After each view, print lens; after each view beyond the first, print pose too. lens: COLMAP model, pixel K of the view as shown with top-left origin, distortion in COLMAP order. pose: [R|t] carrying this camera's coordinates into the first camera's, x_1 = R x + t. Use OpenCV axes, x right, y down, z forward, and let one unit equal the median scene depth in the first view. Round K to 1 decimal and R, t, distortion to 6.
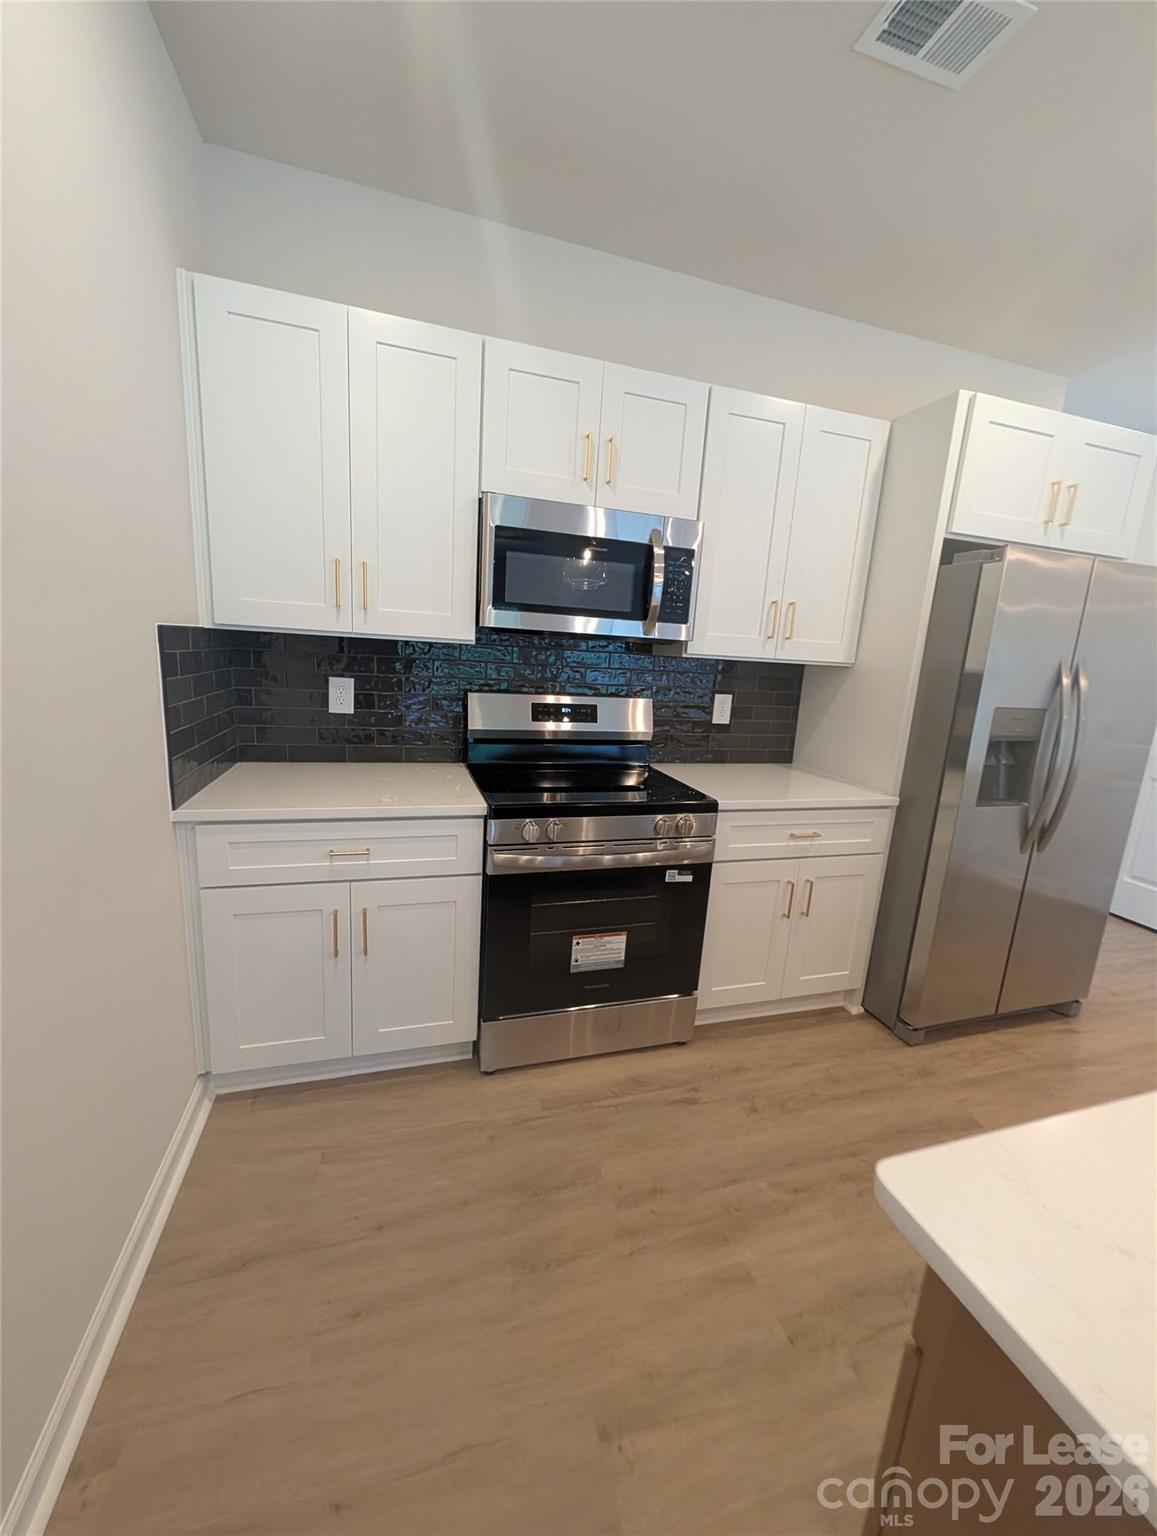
lens RADIAL K [[597.4, 0, 573.8], [0, 597.4, 768.8], [0, 0, 1]] dist [-0.002488, -0.000322]
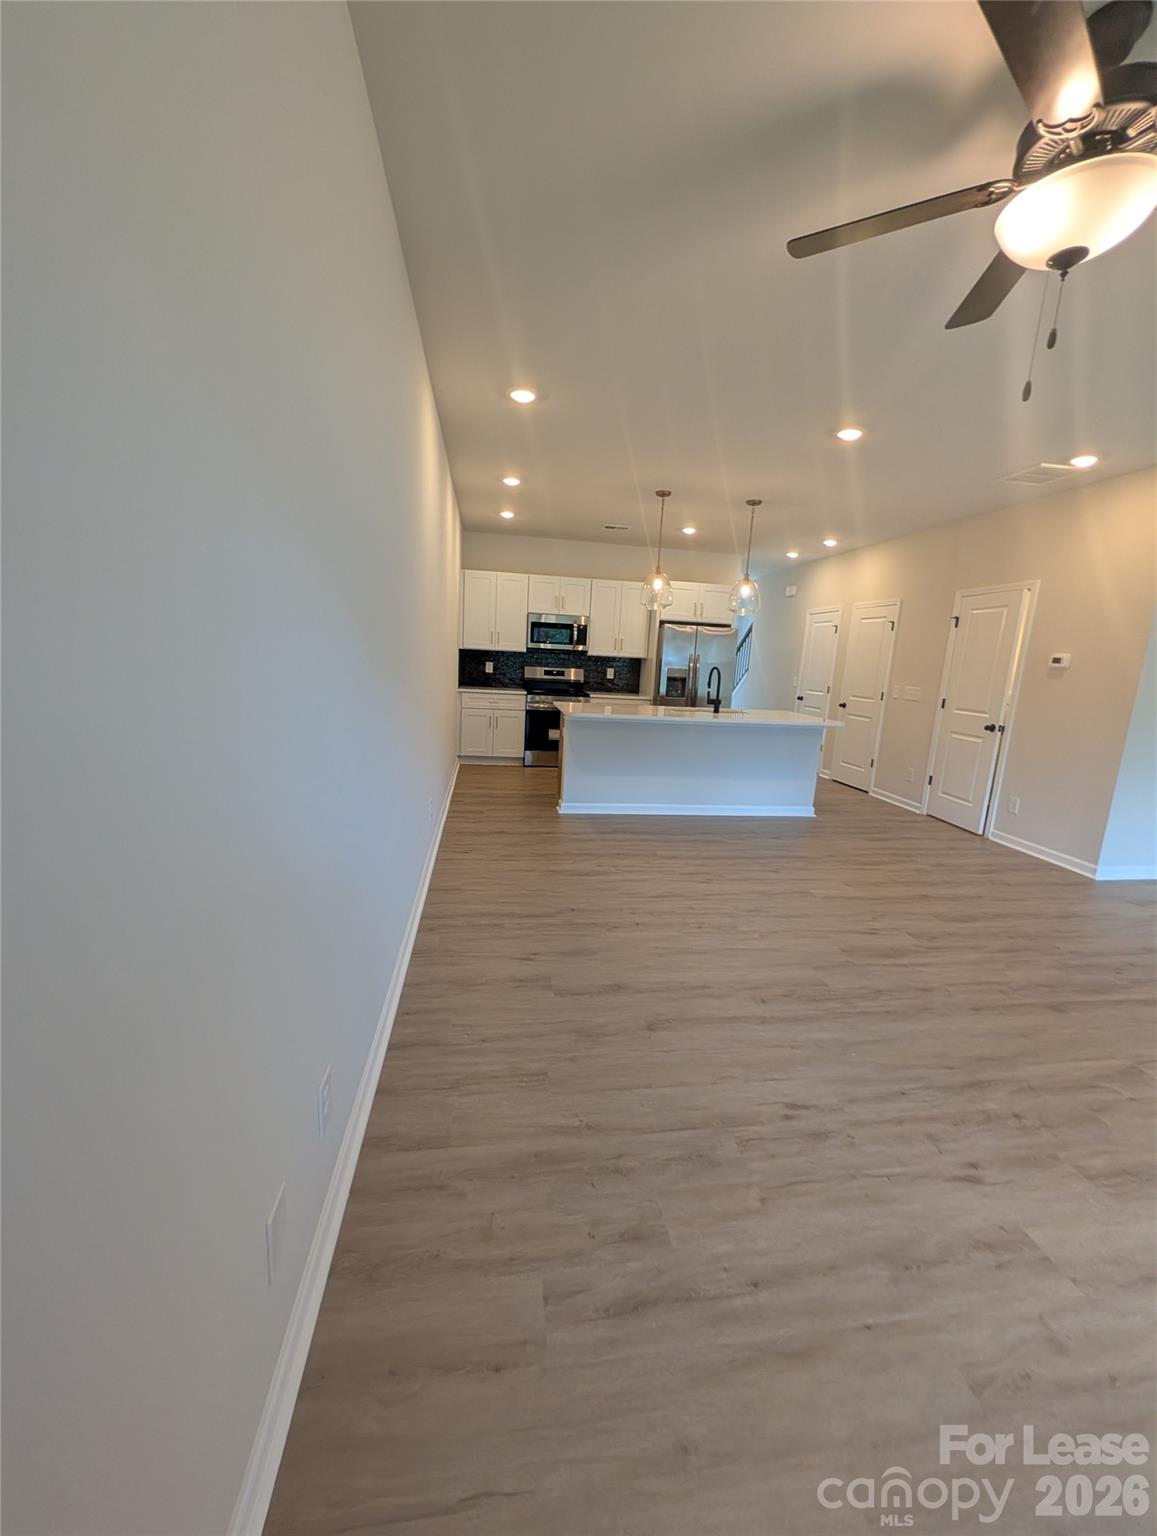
lens RADIAL K [[597.4, 0, 577.9], [0, 597.4, 766.9], [0, 0, 1]] dist [-0.002488, -0.000322]
pose [[0.989808, 0.013355, -0.141779, 0.663984], [-0.016366, 0.999664, -0.020093, 0.550134], [0.141463, 0.022208, 0.989694, -2.512919]]
